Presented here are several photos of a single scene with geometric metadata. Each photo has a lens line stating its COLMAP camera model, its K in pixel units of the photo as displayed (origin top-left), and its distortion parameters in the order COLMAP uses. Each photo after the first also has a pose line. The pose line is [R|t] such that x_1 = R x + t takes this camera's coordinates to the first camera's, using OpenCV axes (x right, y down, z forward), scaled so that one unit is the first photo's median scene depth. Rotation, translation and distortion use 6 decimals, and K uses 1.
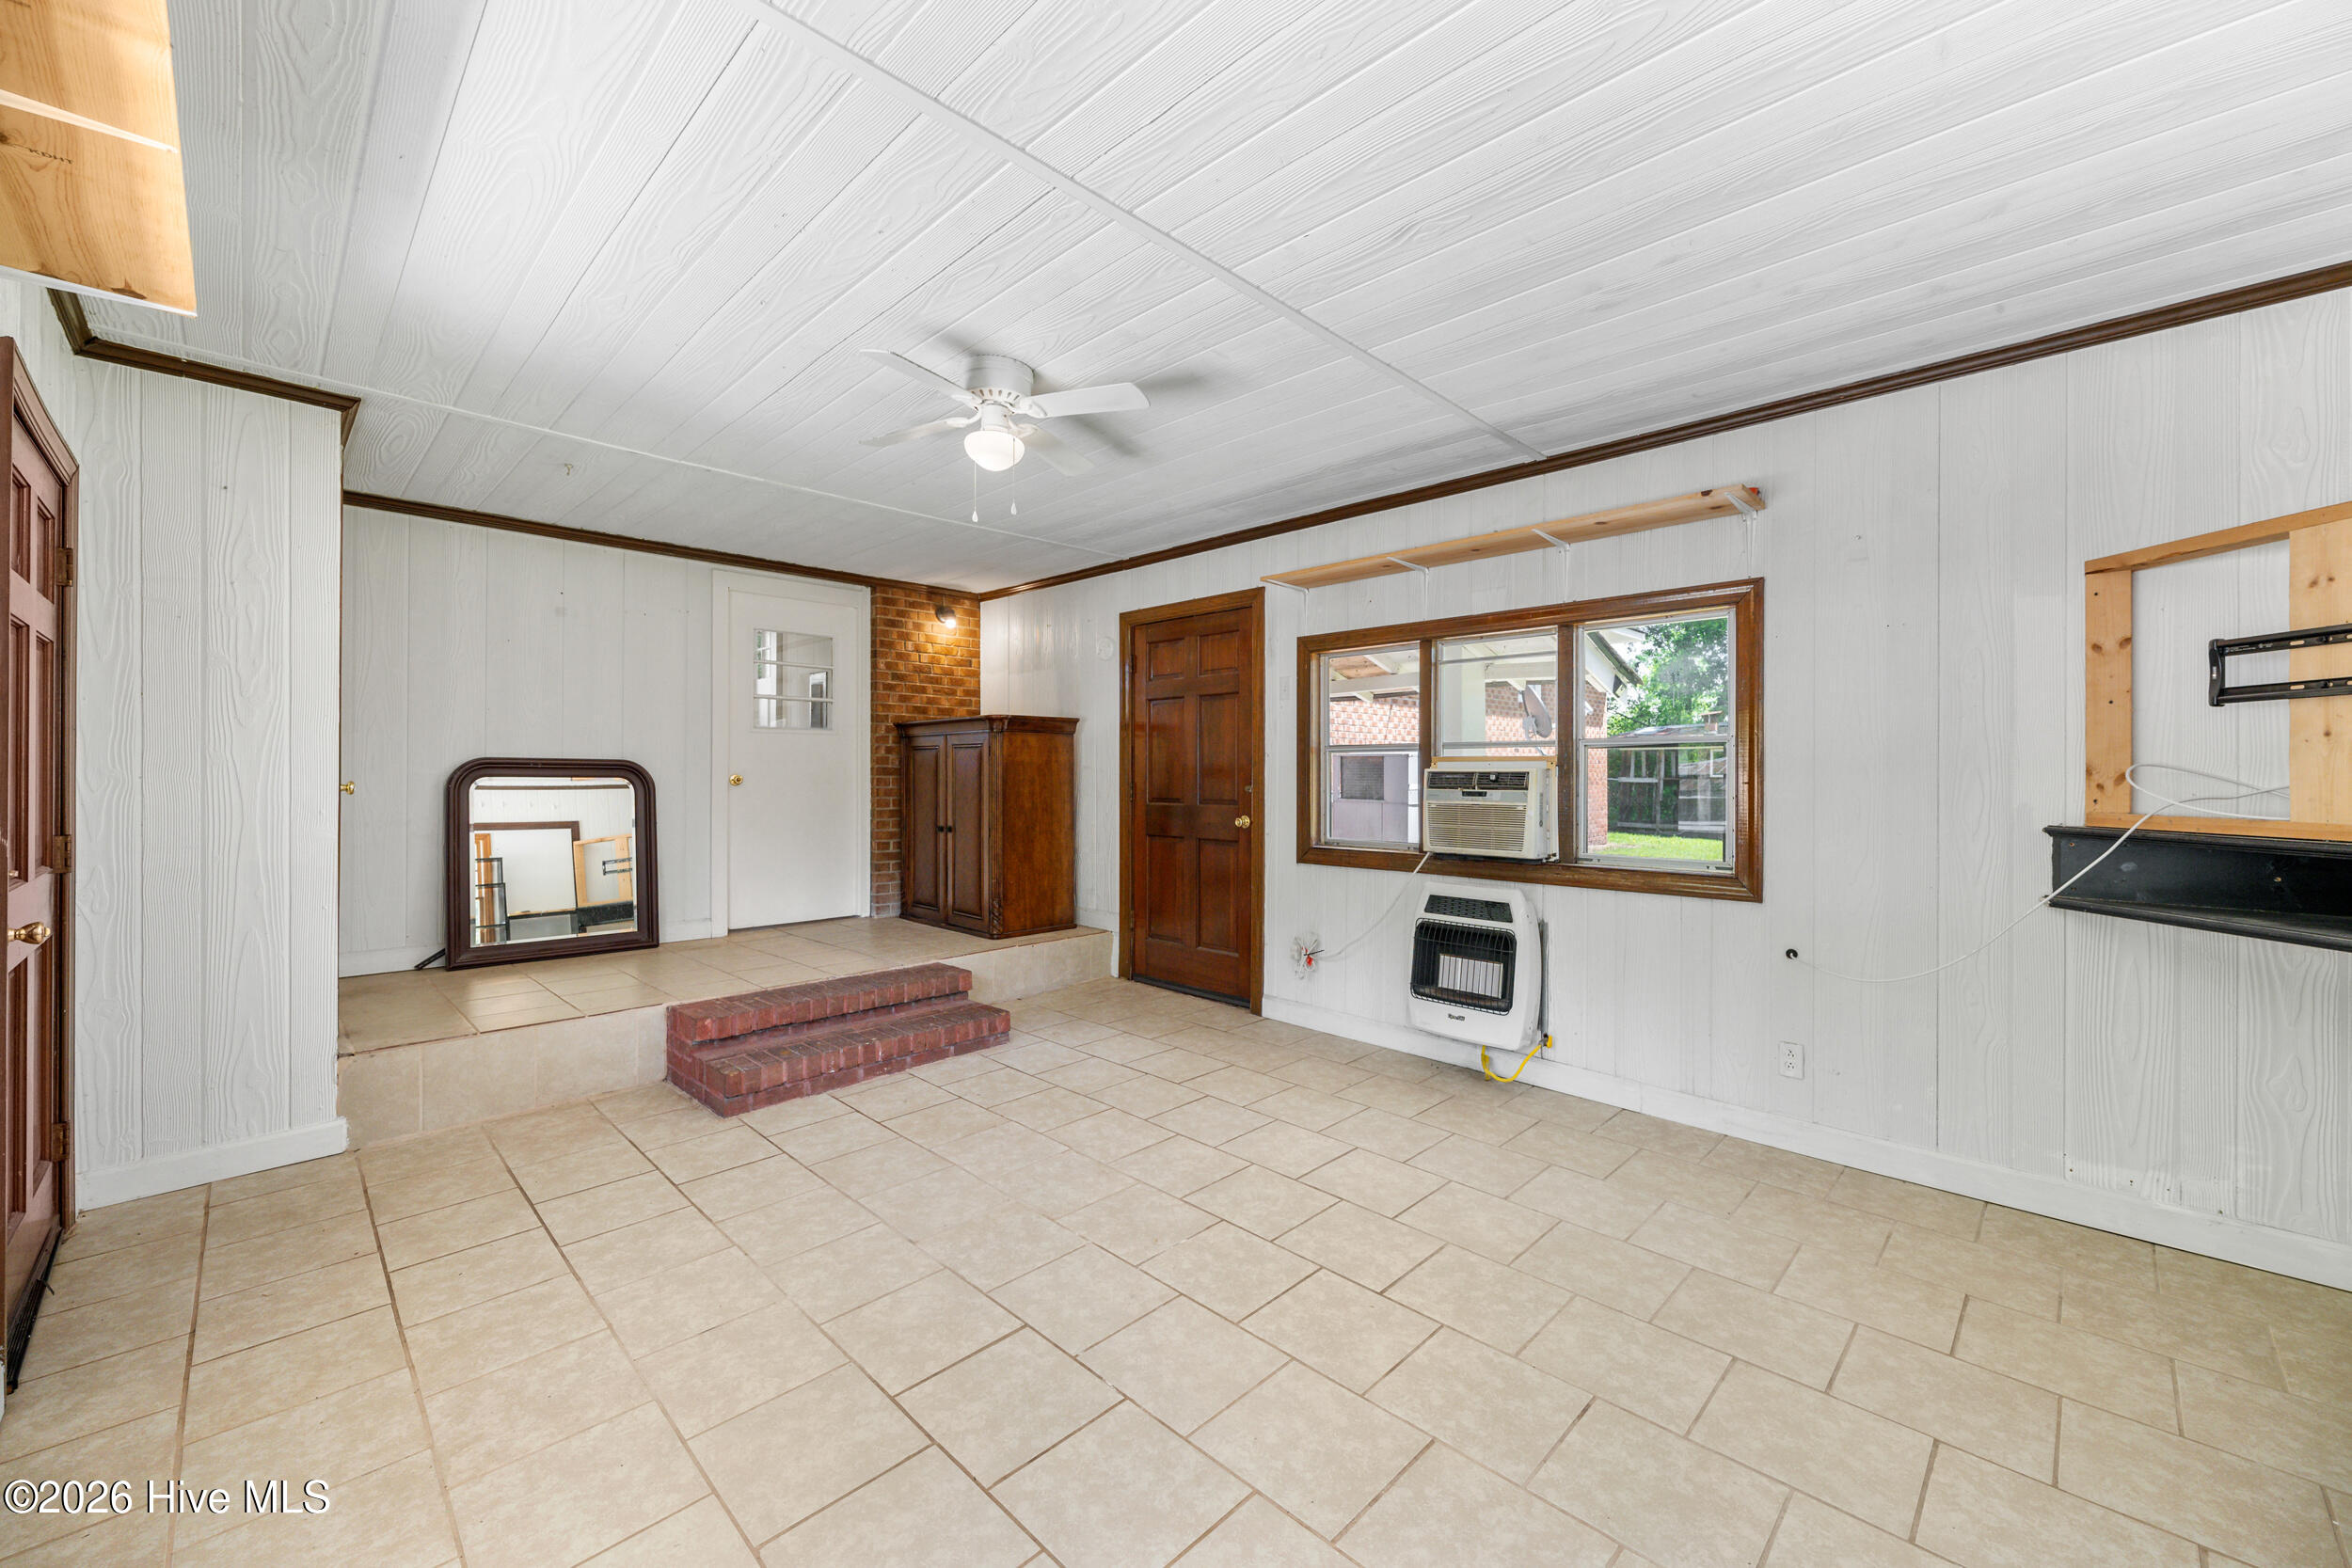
lens RADIAL K [[923.3, 0, 1174.9], [0, 923.3, 776.1], [0, 0, 1]] dist [-0.001328, -0.000061]
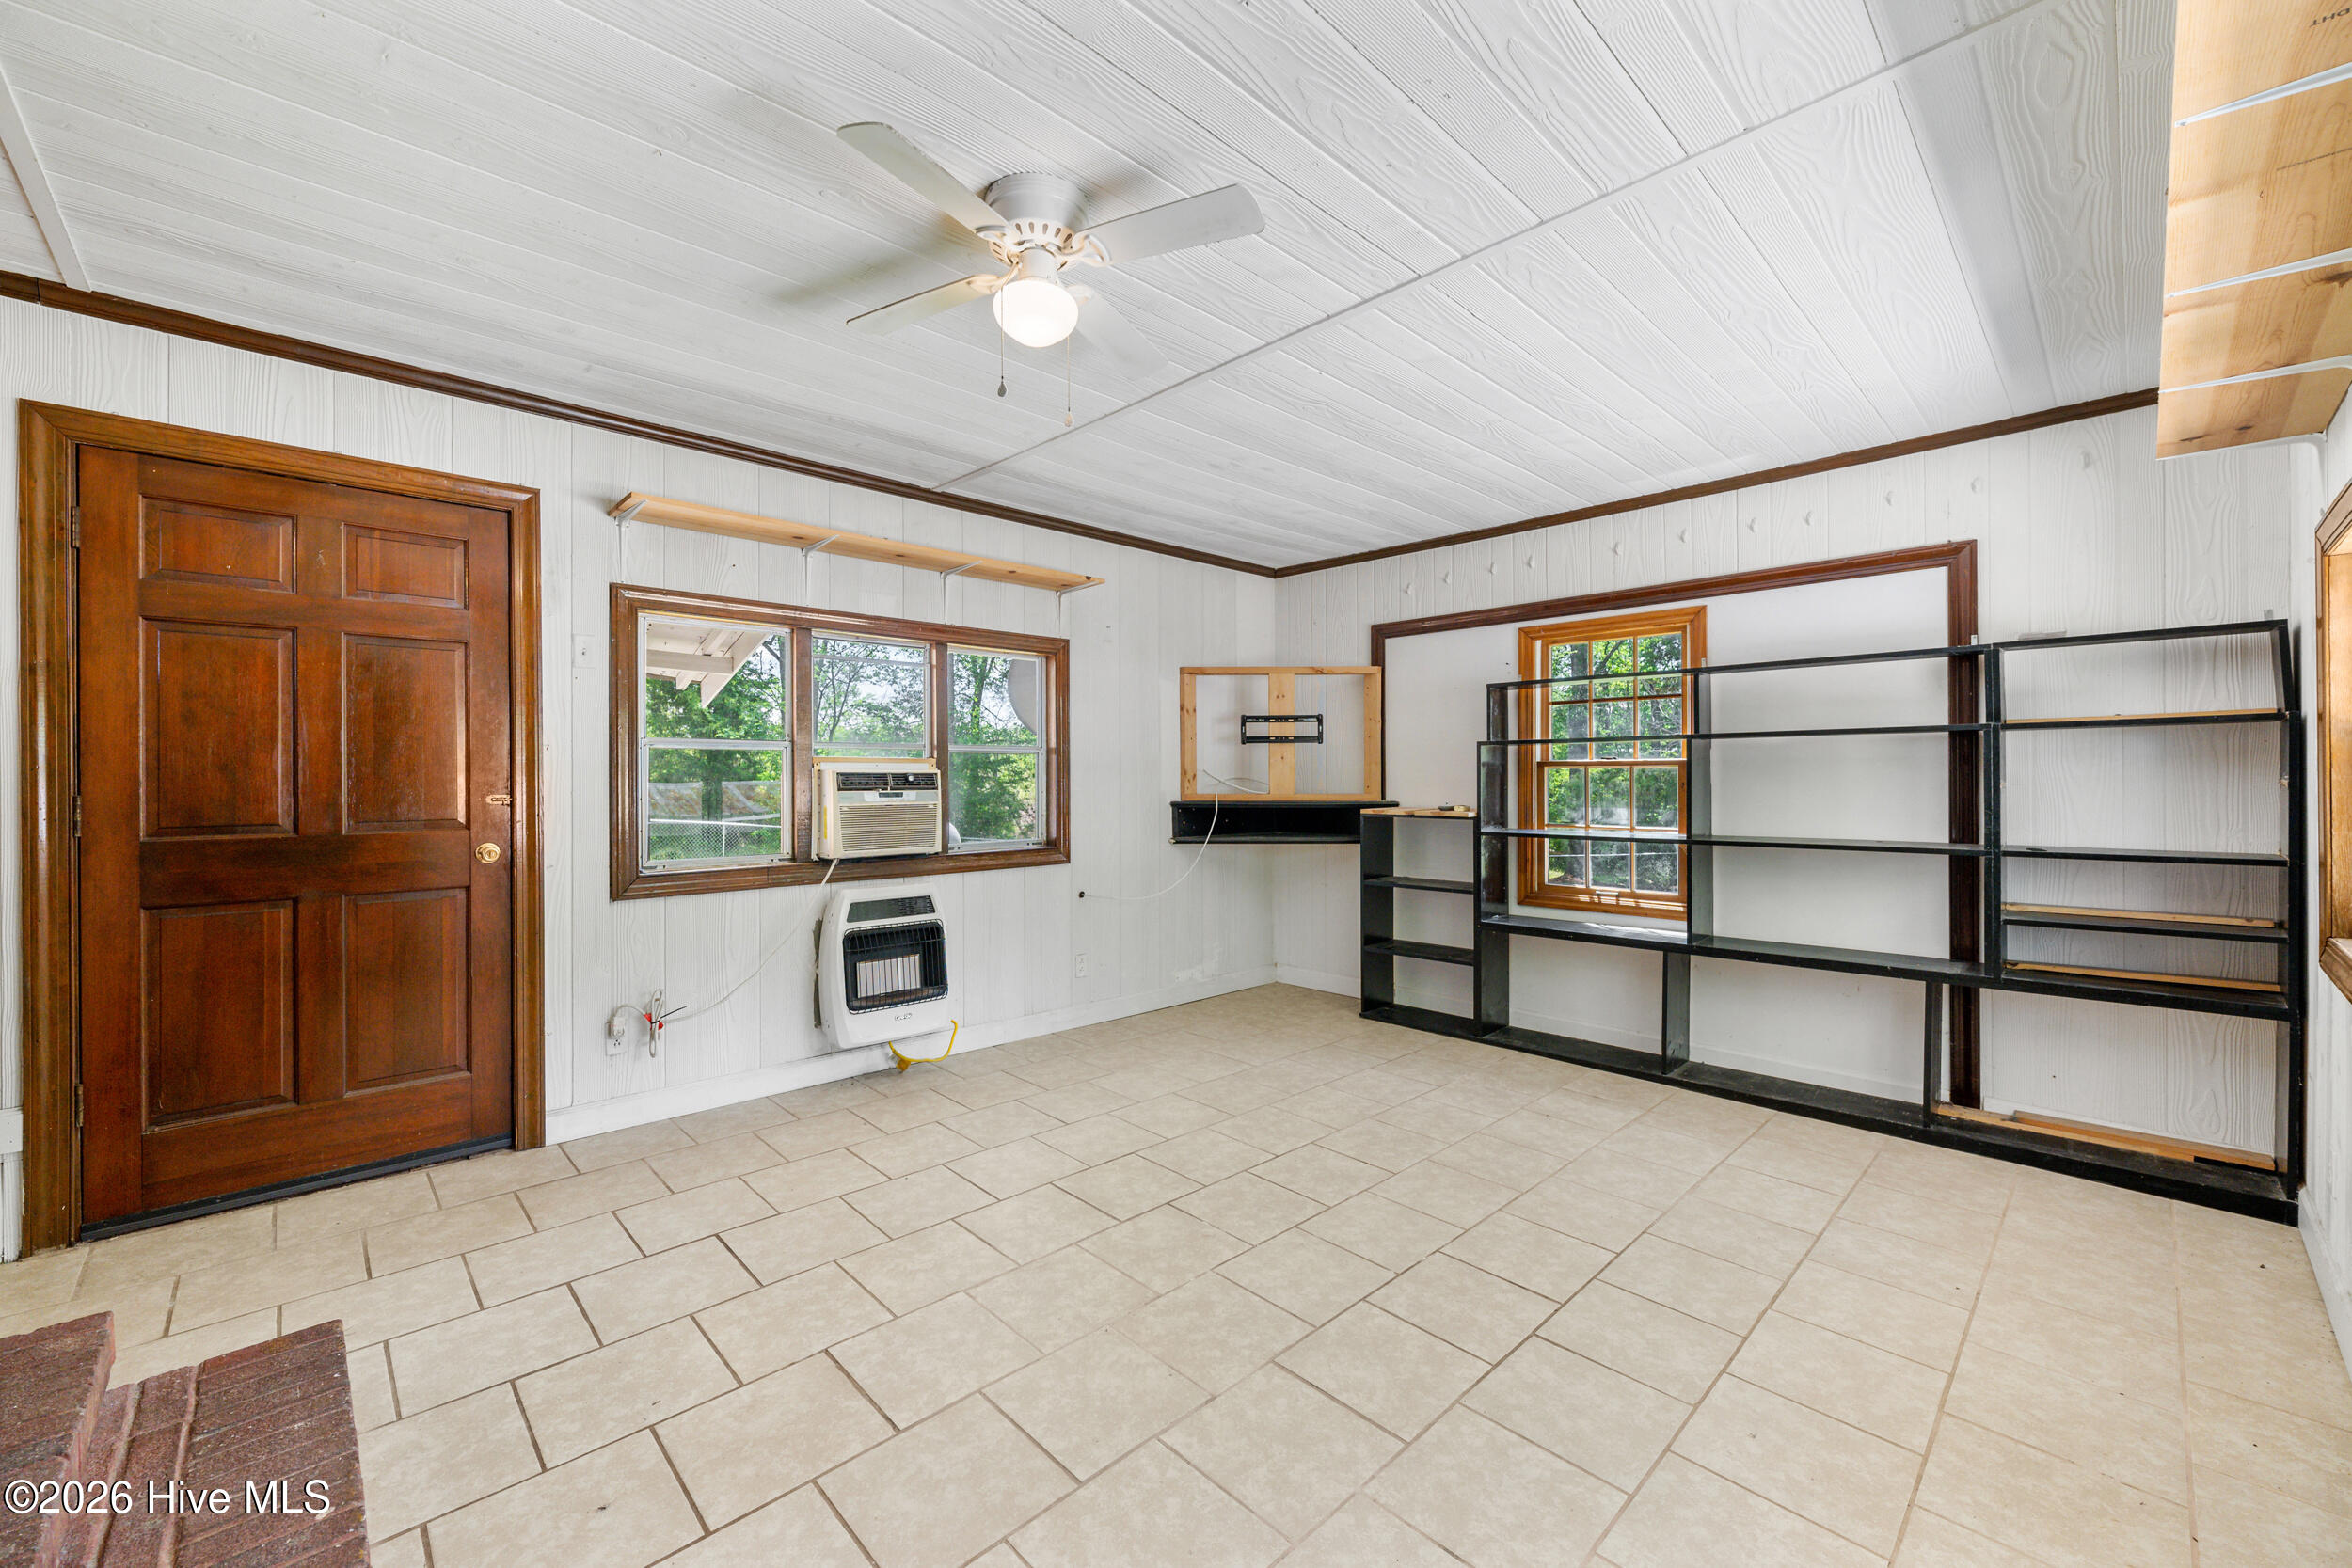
lens RADIAL K [[923.3, 0, 1175.4], [0, 923.3, 777.9], [0, 0, 1]] dist [-0.001328, -0.000061]
pose [[0.027385, -0.003374, 0.999619, -0.783754], [0.005645, 0.999979, 0.003220, -0.001118], [-0.999609, 0.005554, 0.027403, 0.763875]]
